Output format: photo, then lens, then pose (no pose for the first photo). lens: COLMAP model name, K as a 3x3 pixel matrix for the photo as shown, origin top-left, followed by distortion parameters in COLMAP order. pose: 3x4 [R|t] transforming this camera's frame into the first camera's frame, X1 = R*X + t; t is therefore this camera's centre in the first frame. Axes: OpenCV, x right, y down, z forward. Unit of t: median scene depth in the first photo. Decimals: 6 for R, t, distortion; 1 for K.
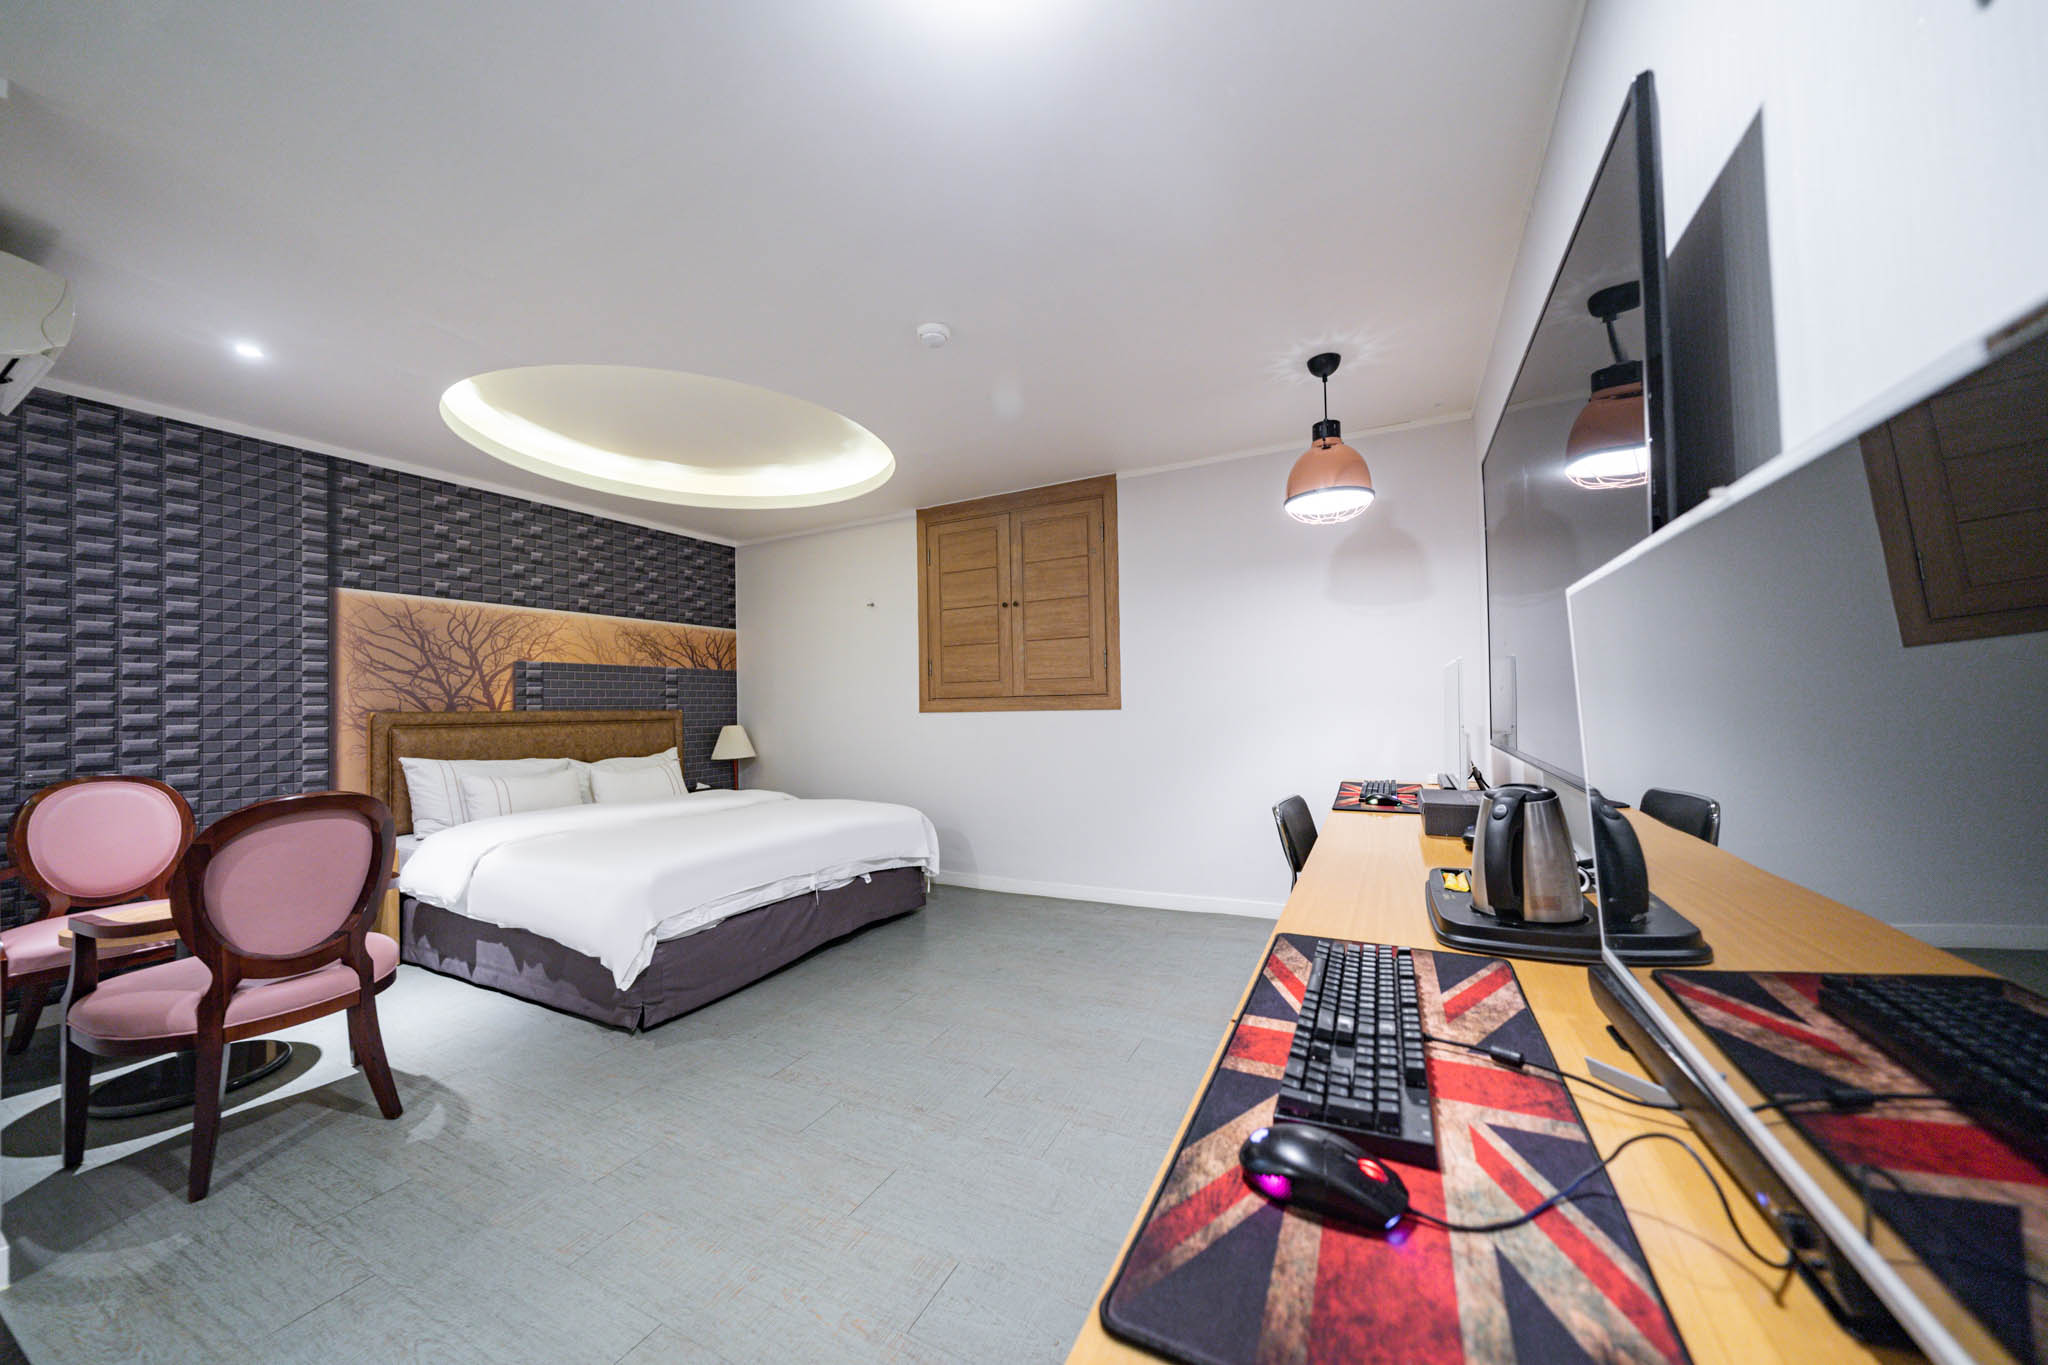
lens RADIAL K [[704.0, 0, 1024.6], [0, 704.0, 681.5], [0, 0, 1]] dist [-0.002540, -0.000527]
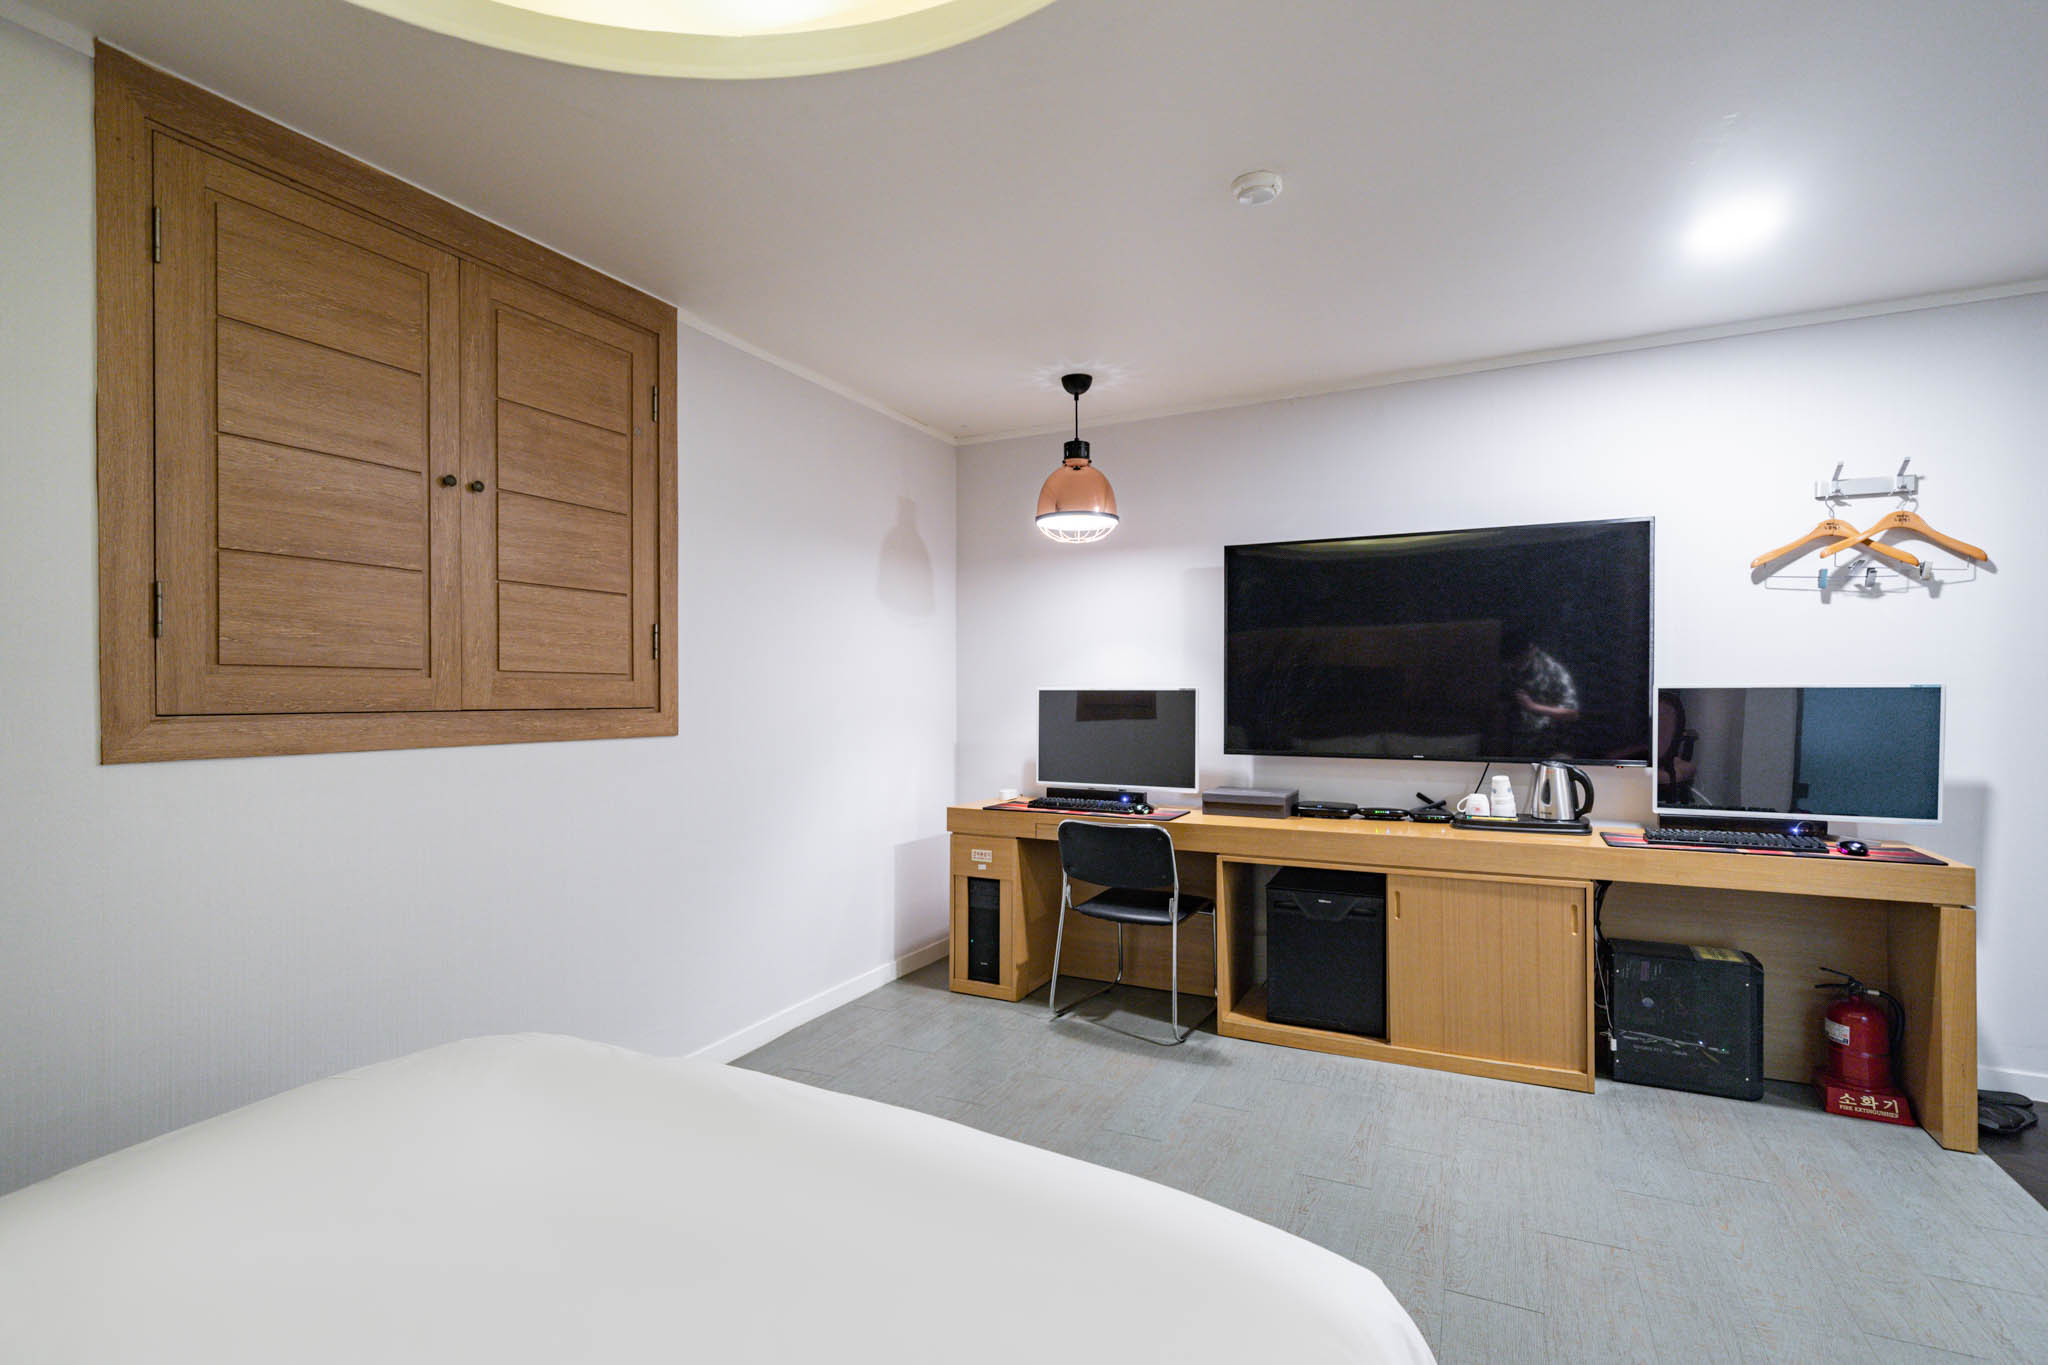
lens RADIAL K [[956.1, 0, 1023.4], [0, 956.1, 693.0], [0, 0, 1]] dist [-0.000480, -0.000141]
pose [[-0.008315, 0.024519, 0.999665, -0.578549], [-0.032798, 0.999155, -0.024780, 0.014402], [-0.999427, -0.032993, -0.007503, 0.681892]]
